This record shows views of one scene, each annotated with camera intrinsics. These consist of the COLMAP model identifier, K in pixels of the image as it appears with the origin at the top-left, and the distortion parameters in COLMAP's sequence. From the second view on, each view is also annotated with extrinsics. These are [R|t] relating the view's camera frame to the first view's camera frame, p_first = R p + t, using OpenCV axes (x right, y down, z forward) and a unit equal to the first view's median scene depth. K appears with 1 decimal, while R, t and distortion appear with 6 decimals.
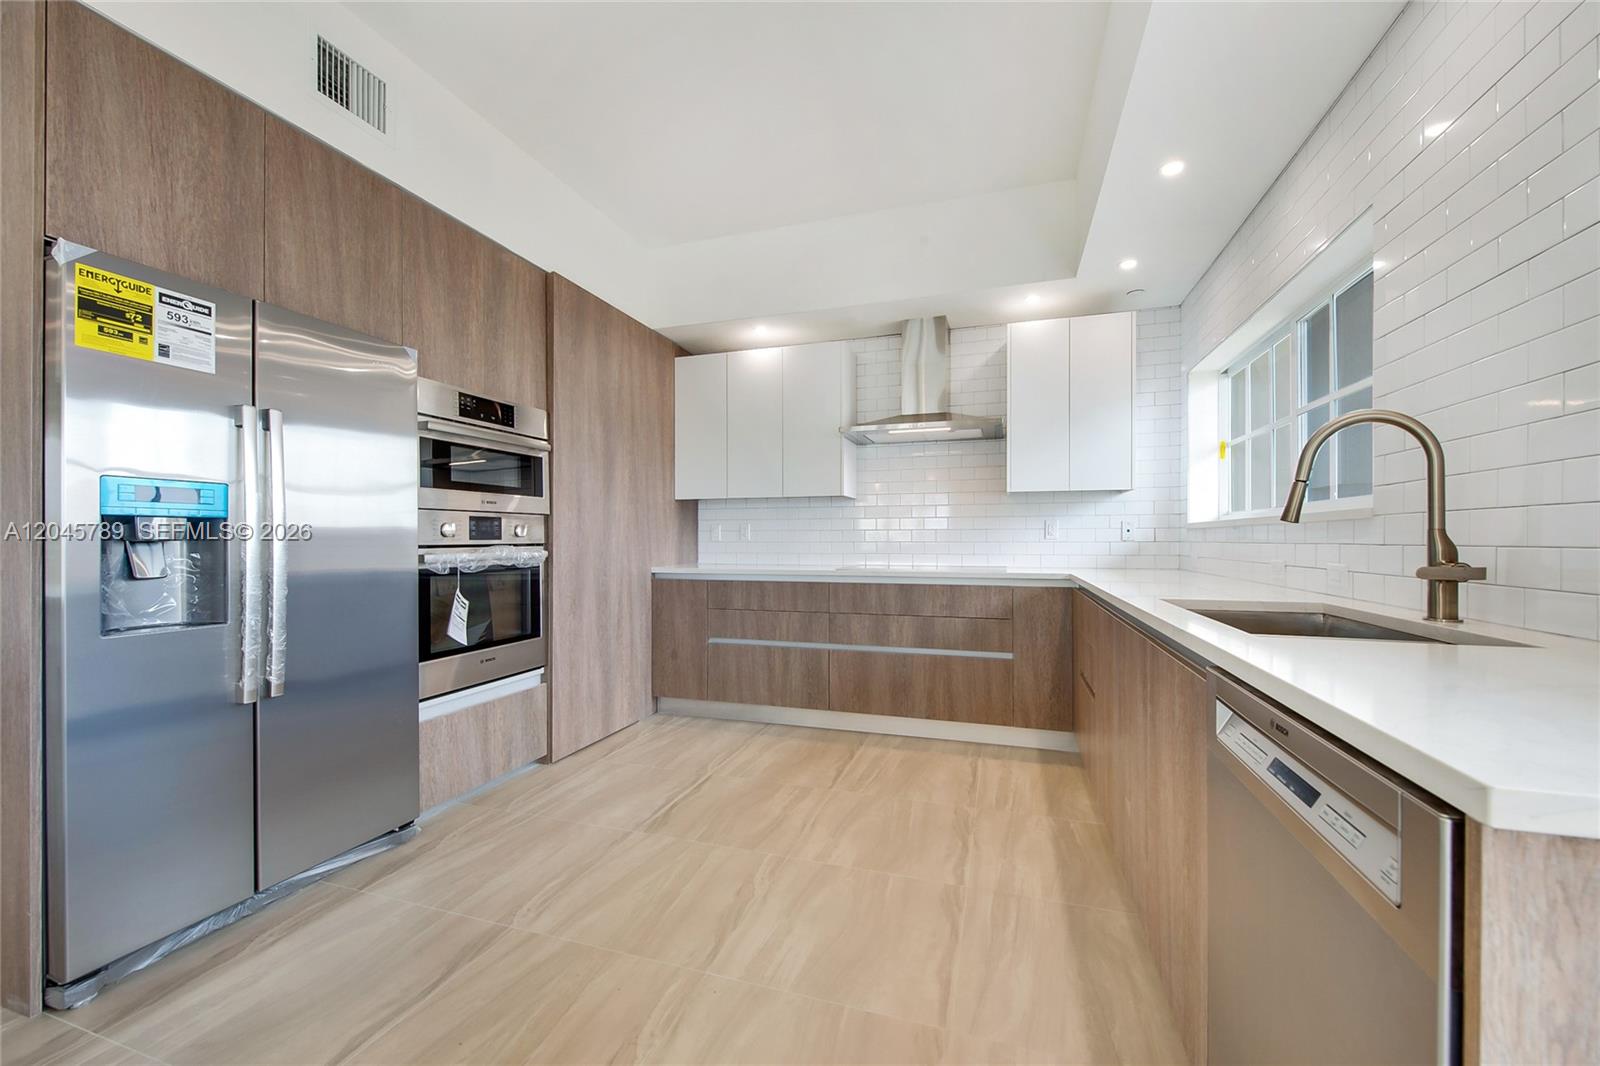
lens RADIAL K [[627.8, 0, 810.0], [0, 627.8, 536.4], [0, 0, 1]] dist [0.021289, -0.000047]
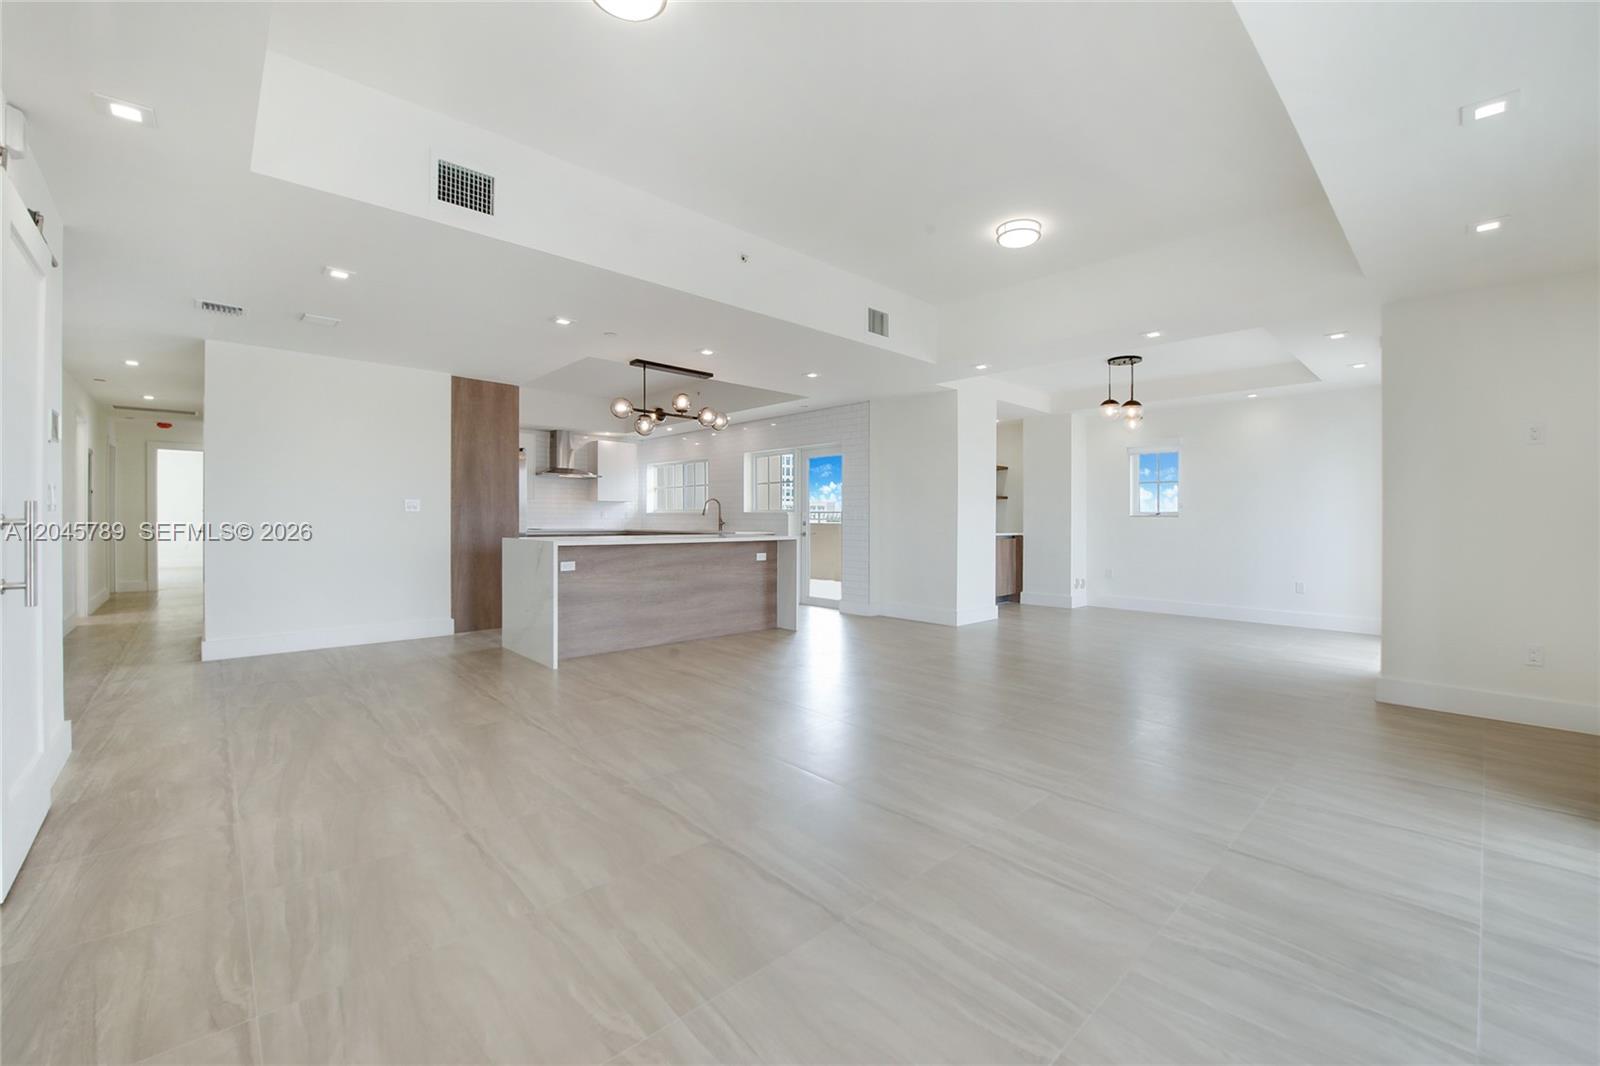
lens RADIAL K [[641.2, 0, 817.5], [0, 641.2, 527.6], [0, 0, 1]] dist [-0.018074, -0.000252]
pose [[0.476978, -0.008146, 0.878878, -1.728834], [-0.005670, 0.999908, 0.012345, 0.005684], [-0.878897, -0.010872, 0.476887, -1.205136]]
